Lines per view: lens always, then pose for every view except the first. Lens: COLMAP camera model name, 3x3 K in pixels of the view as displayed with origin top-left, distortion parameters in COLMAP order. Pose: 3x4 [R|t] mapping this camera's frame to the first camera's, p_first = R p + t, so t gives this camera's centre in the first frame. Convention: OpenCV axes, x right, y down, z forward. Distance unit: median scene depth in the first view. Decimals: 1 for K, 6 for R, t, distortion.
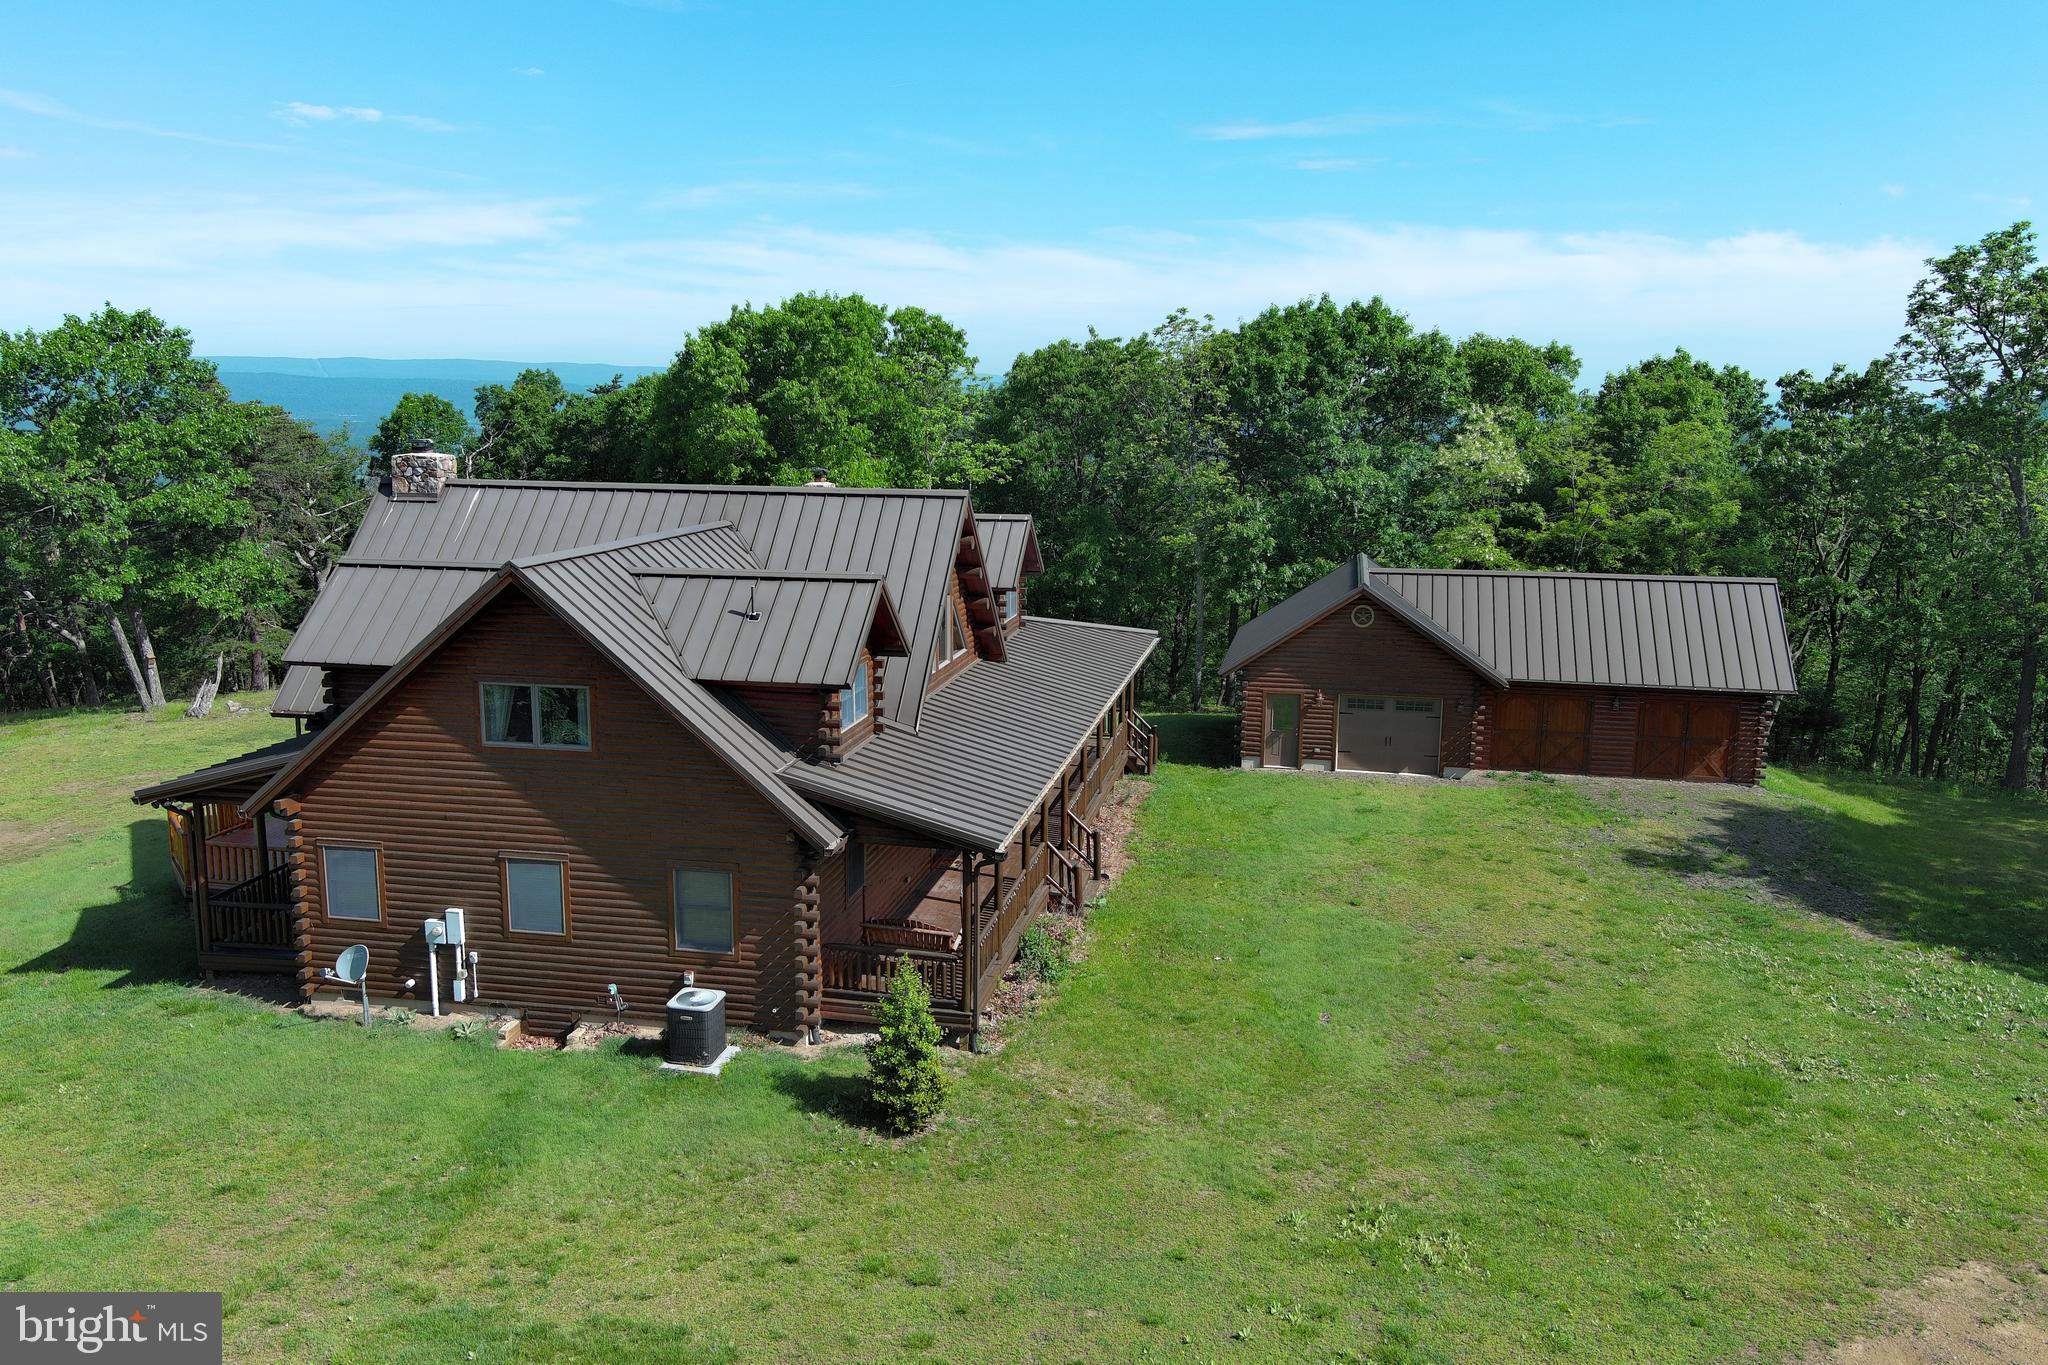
lens RADIAL K [[1583.3, 0, 1021.2], [0, 1583.3, 694.1], [0, 0, 1]] dist [0.033467, -0.040152]
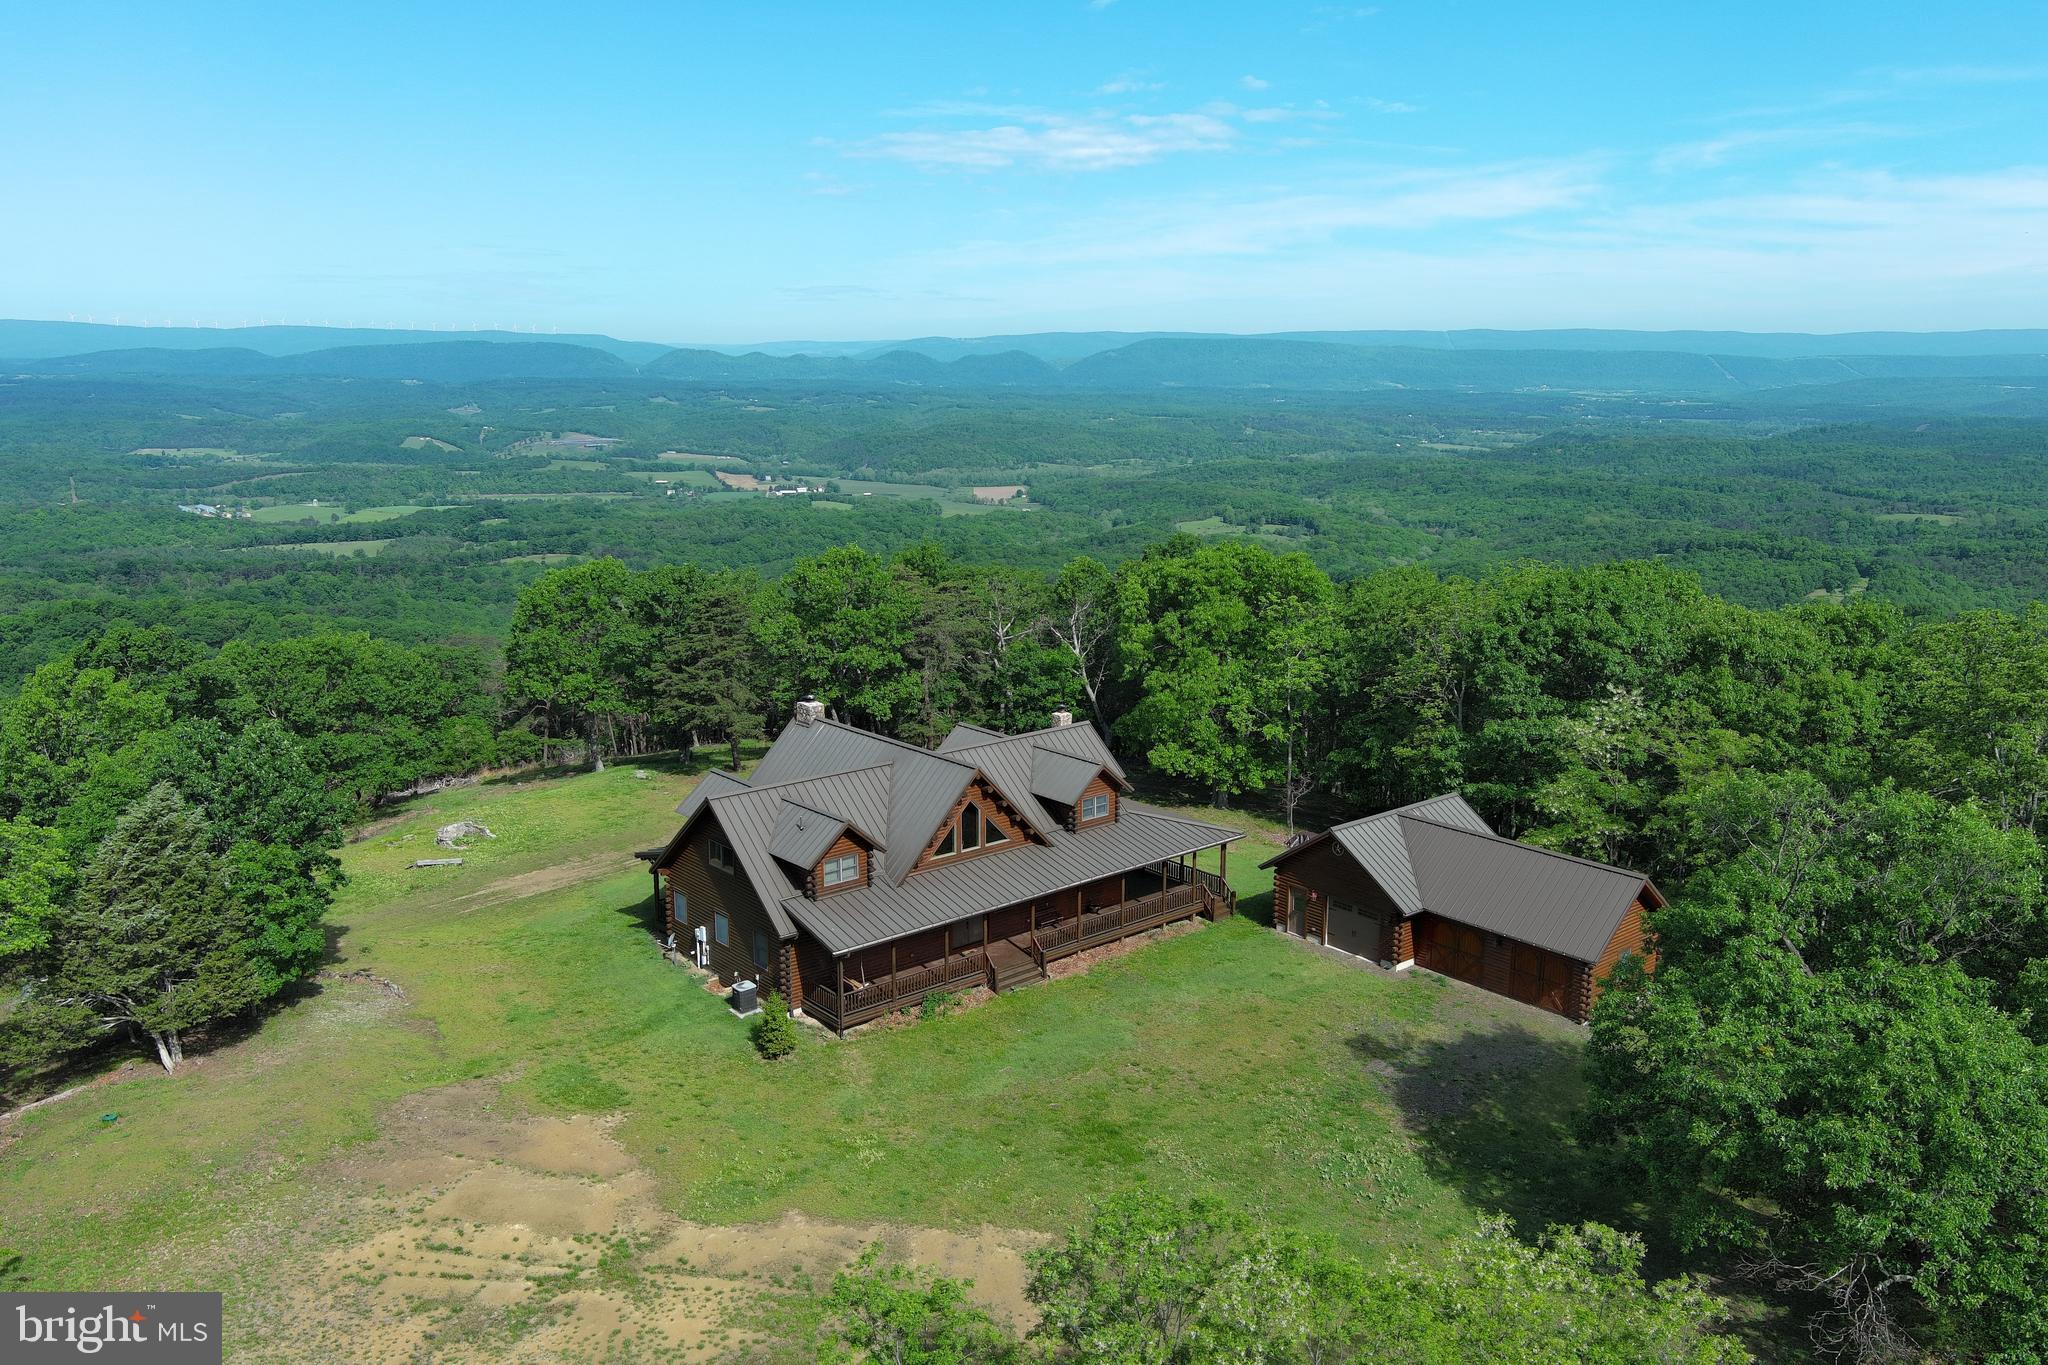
lens RADIAL K [[1583.3, 0, 1021.2], [0, 1583.3, 694.1], [0, 0, 1]] dist [0.033467, -0.040152]
pose [[0.785872, 0.123035, -0.606026, 0.860494], [-0.111807, 0.992126, 0.056432, -0.242459], [0.608197, 0.023409, 0.793441, -0.377944]]
